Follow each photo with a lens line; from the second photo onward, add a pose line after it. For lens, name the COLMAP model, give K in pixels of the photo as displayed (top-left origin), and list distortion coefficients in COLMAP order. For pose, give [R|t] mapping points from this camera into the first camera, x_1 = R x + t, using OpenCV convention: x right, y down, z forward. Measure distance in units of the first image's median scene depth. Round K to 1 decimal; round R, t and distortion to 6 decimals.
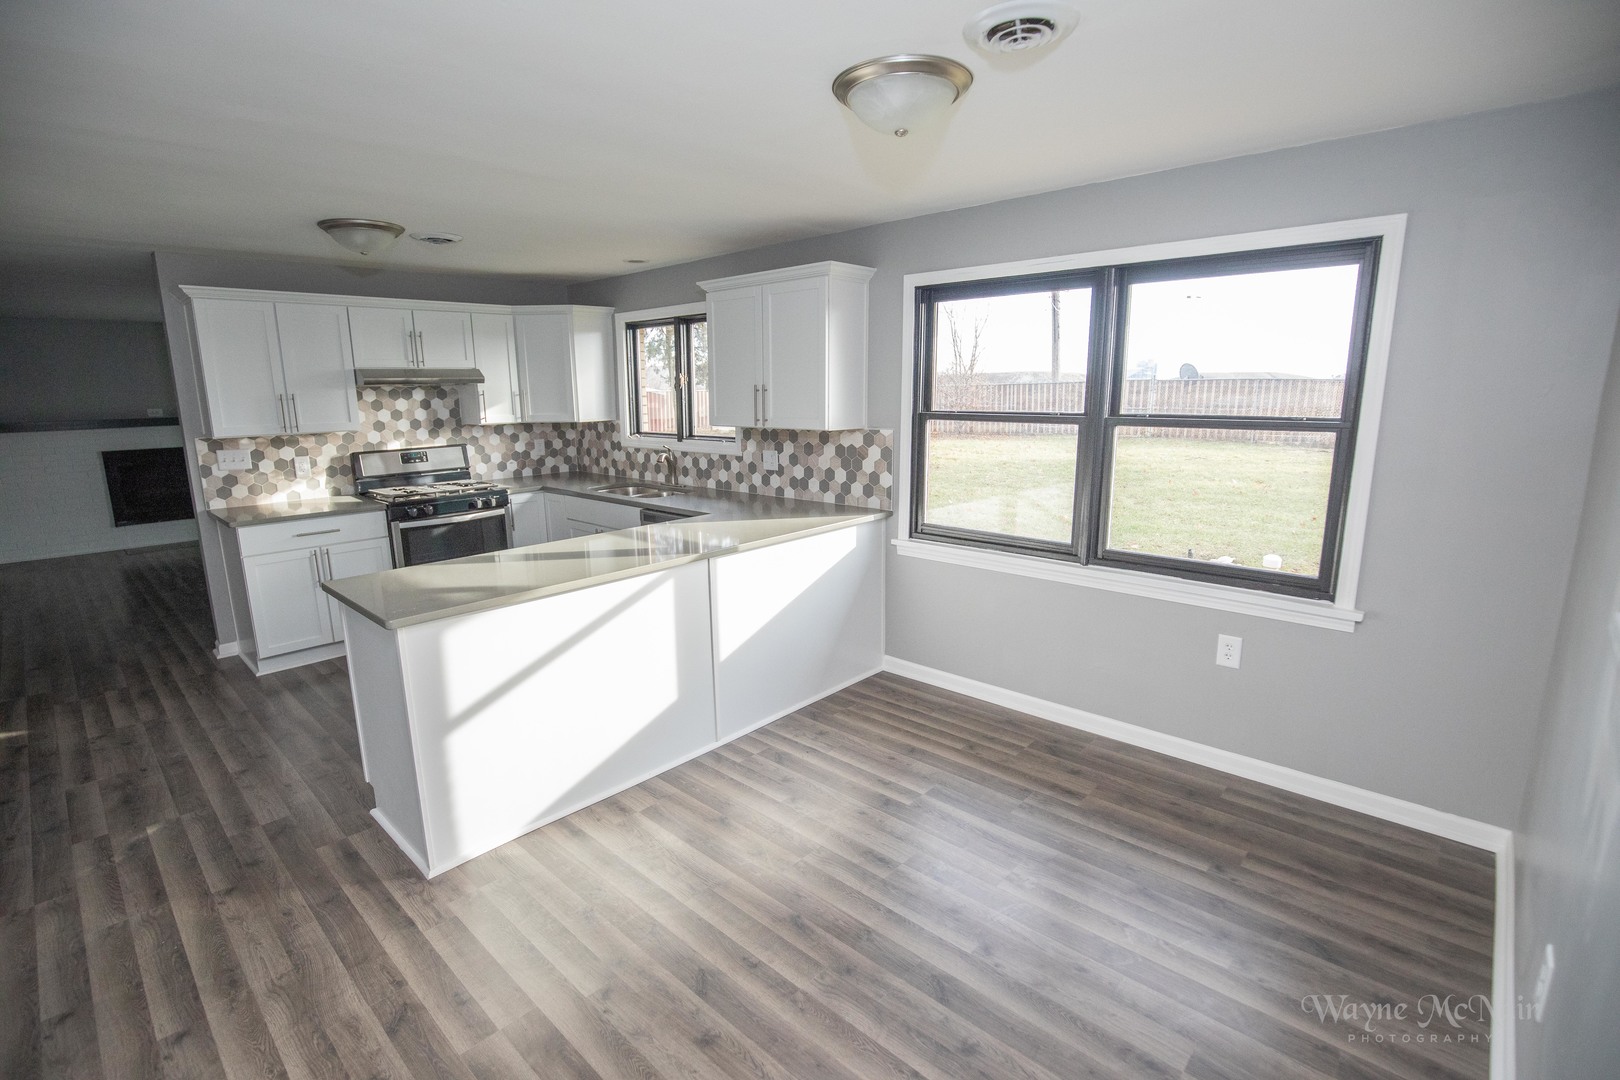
lens RADIAL K [[751.3, 0, 802.0], [0, 751.3, 545.3], [0, 0, 1]] dist [-0.041988, 0.006380]
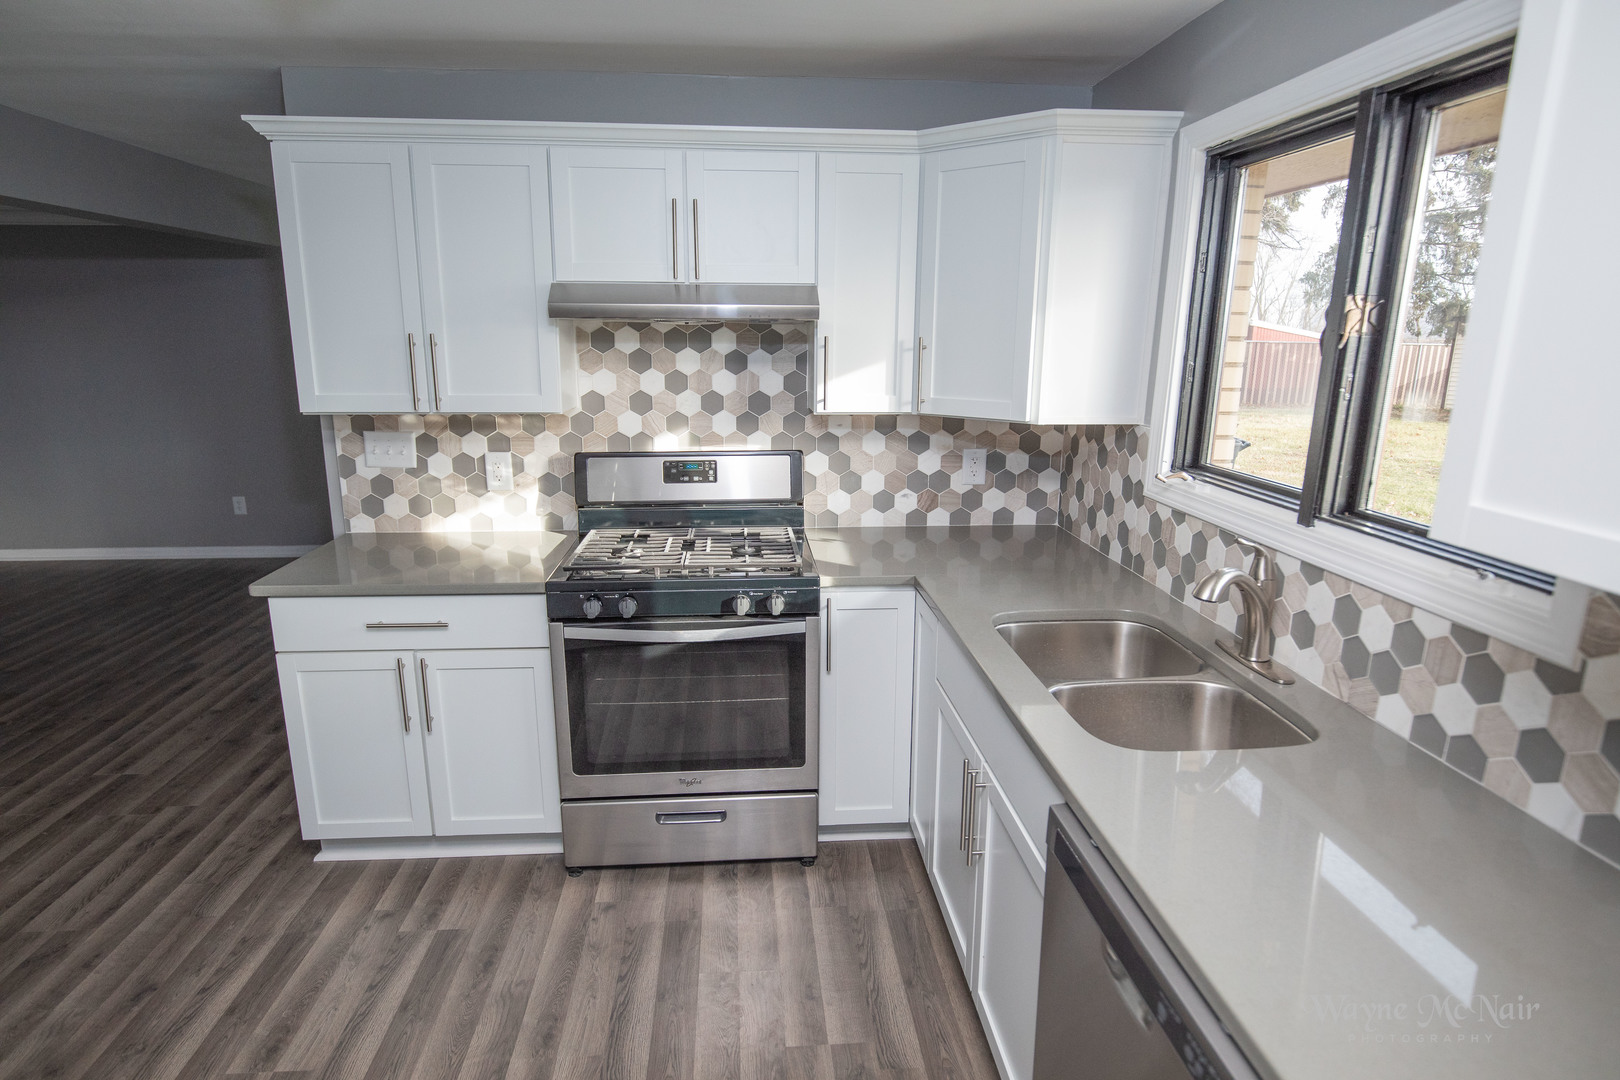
lens RADIAL K [[890.3, 0, 803.1], [0, 890.3, 547.9], [0, 0, 1]] dist [-0.015682, 0.000211]
pose [[0.738070, 0.174979, -0.651640, -0.086677], [-0.155089, 0.983924, 0.088545, -0.143313], [0.656658, 0.035710, 0.753343, 0.663619]]
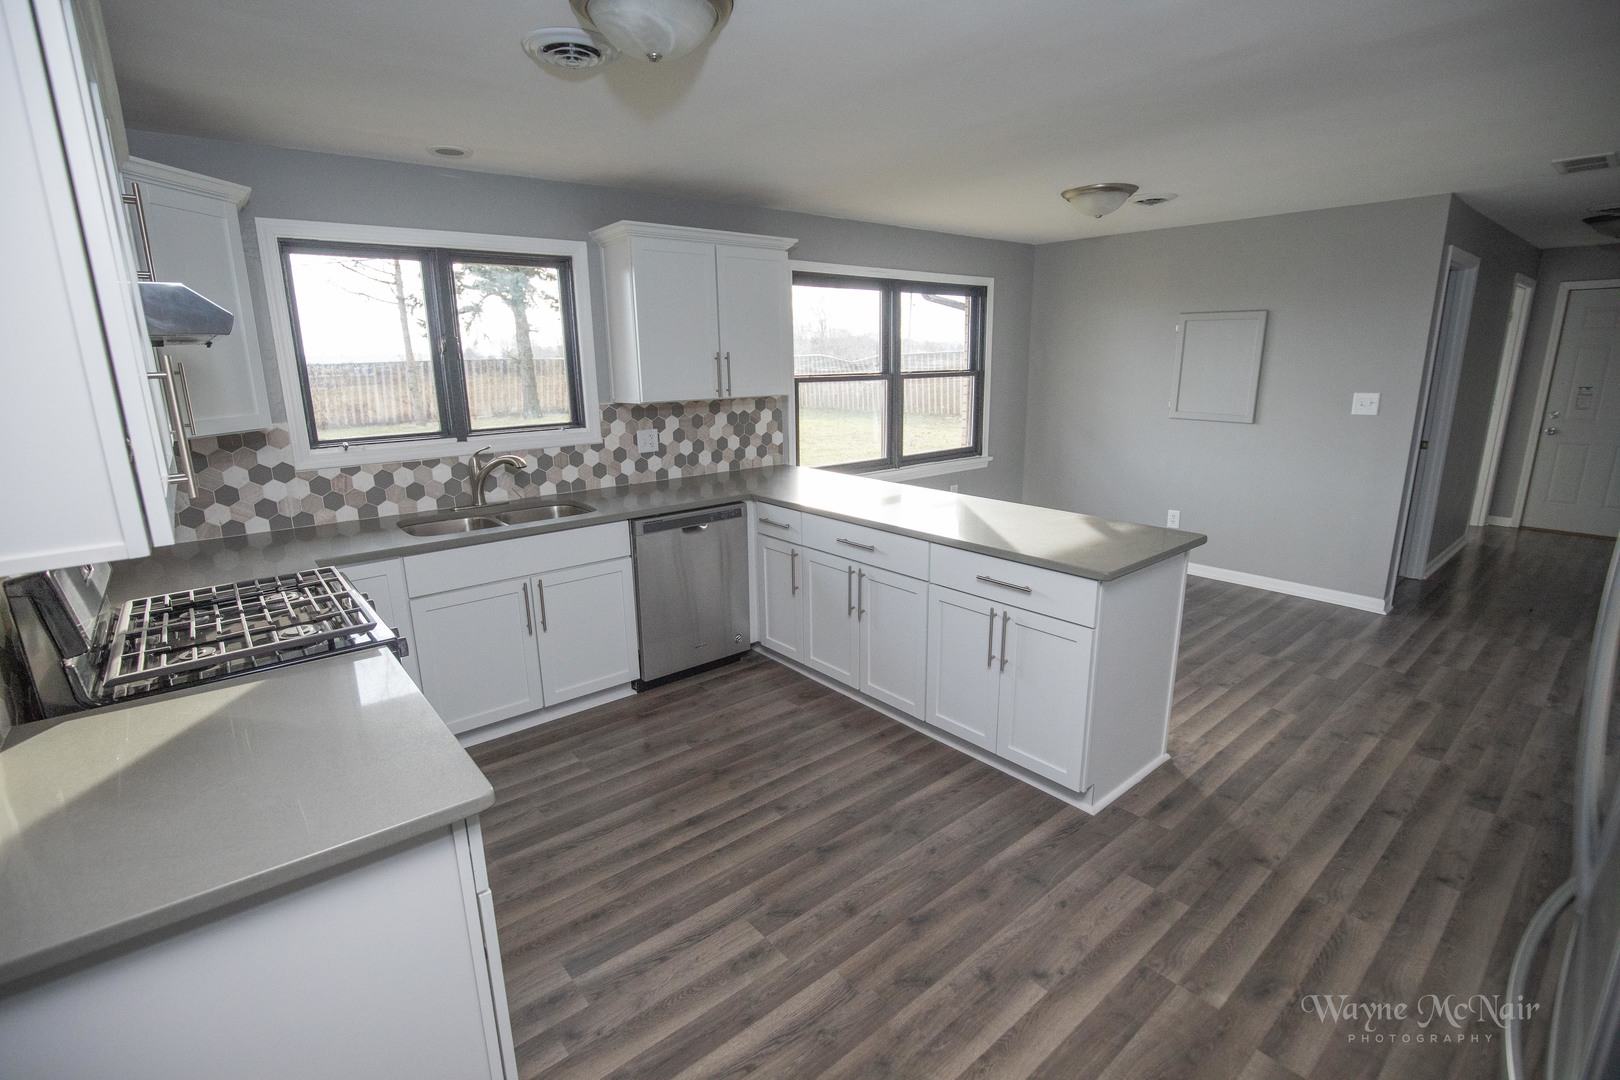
lens RADIAL K [[751.3, 0, 802.0], [0, 751.3, 545.3], [0, 0, 1]] dist [-0.041988, 0.006380]
pose [[0.121138, -0.233659, 0.964743, -0.864618], [0.217106, 0.954606, 0.203943, -0.132495], [-0.968602, 0.184746, 0.166368, 0.683639]]
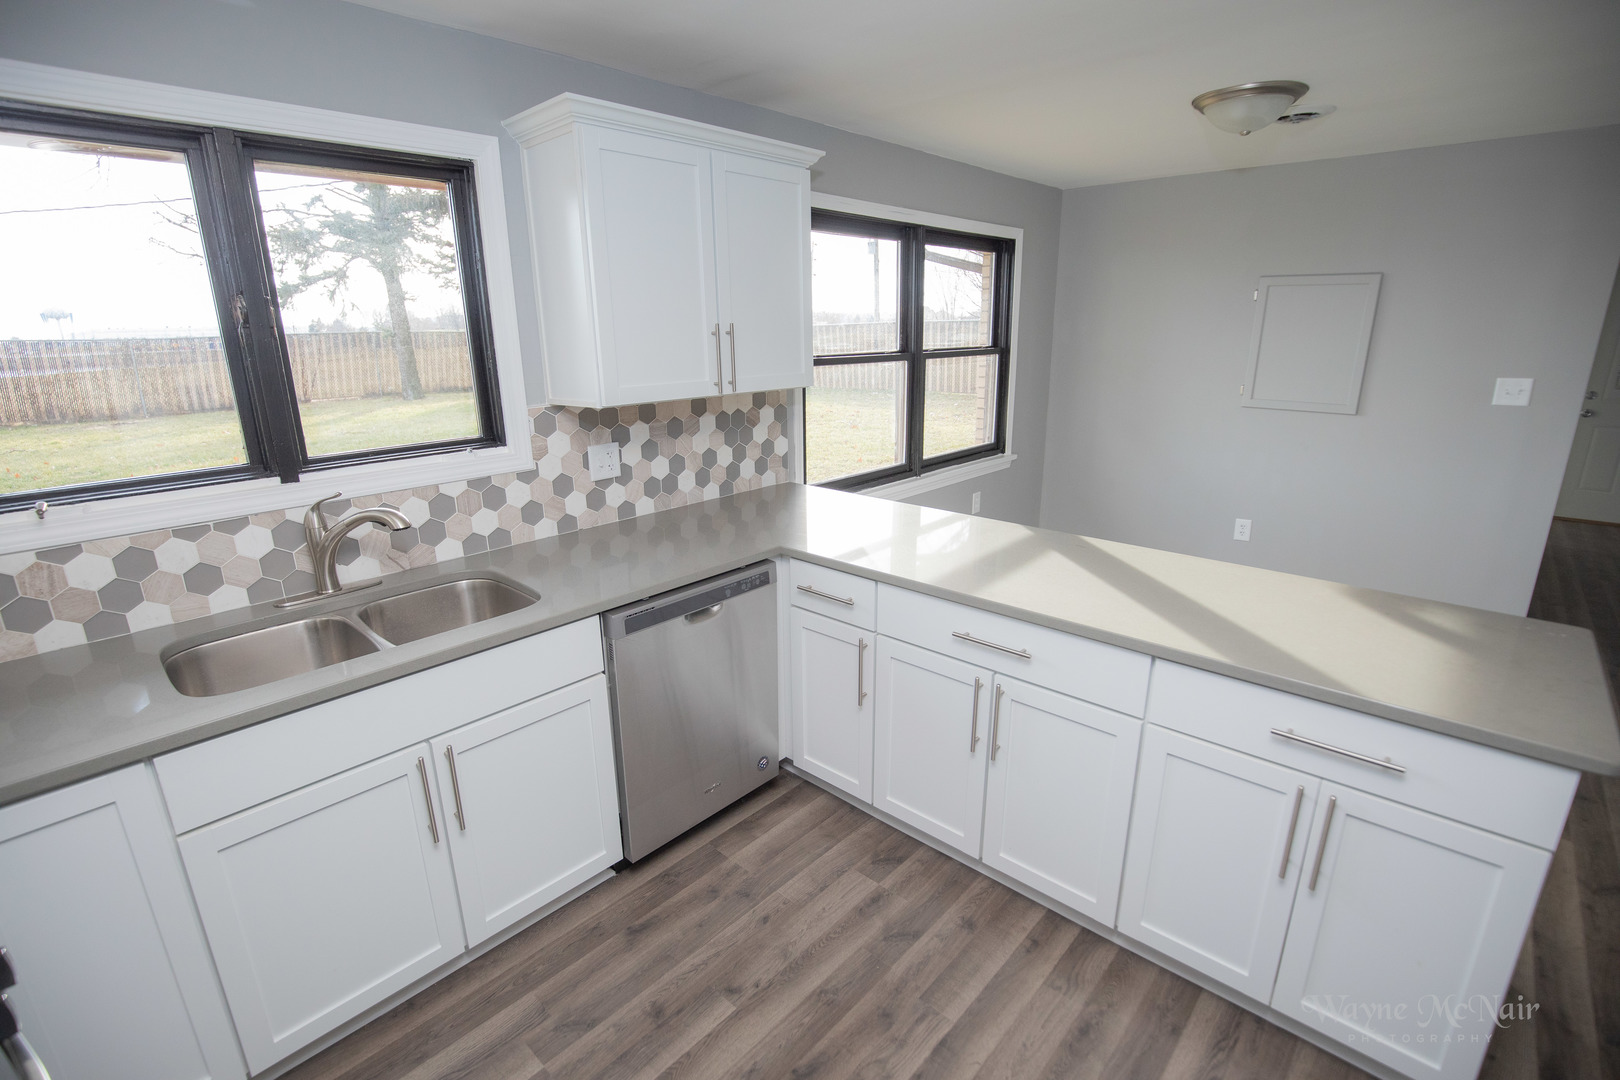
lens RADIAL K [[751.3, 0, 802.0], [0, 751.3, 545.3], [0, 0, 1]] dist [-0.041988, 0.006380]
pose [[-0.012030, -0.270410, 0.962670, -0.587300], [0.218465, 0.938770, 0.266427, -0.167111], [-0.975771, 0.213515, 0.047782, 0.817348]]
